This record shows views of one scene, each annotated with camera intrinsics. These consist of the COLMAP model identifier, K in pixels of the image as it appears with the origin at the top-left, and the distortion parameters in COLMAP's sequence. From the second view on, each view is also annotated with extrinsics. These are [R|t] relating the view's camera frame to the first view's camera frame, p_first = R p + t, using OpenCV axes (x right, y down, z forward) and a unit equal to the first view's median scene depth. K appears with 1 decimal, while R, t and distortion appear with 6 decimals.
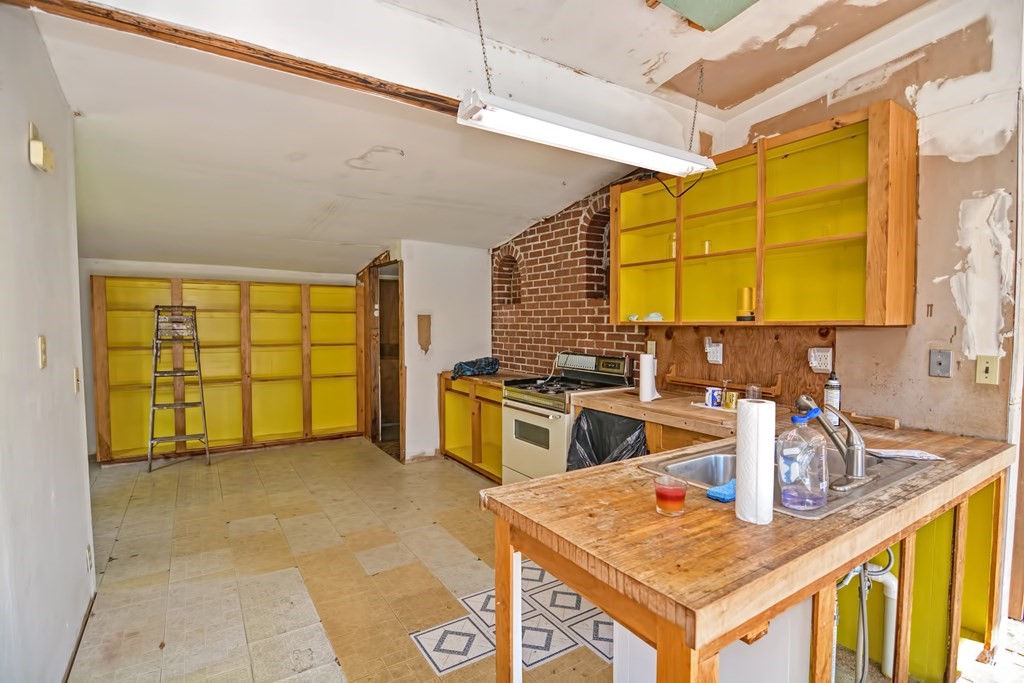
lens RADIAL K [[500.5, 0, 519.1], [0, 500.5, 340.3], [0, 0, 1]] dist [-0.015659, -0.006429]
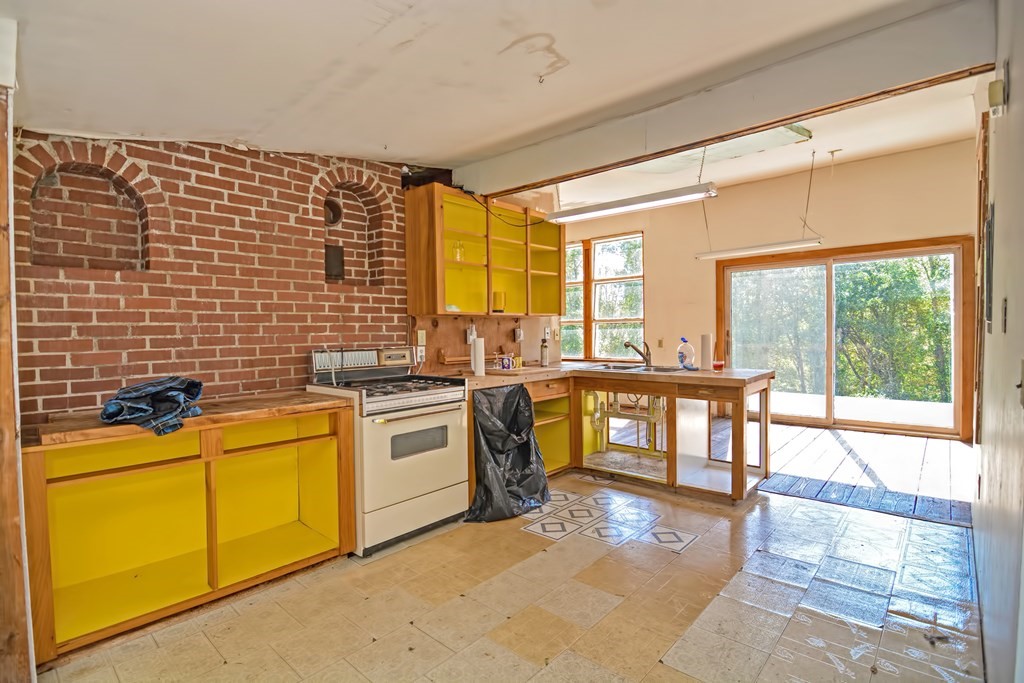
lens RADIAL K [[500.5, 0, 513.9], [0, 500.5, 340.5], [0, 0, 1]] dist [-0.015659, -0.006429]
pose [[-0.266126, -0.008844, 0.963898, -0.683981], [0.056361, 0.998104, 0.024719, 0.006729], [-0.962289, 0.060905, -0.265123, 0.893343]]
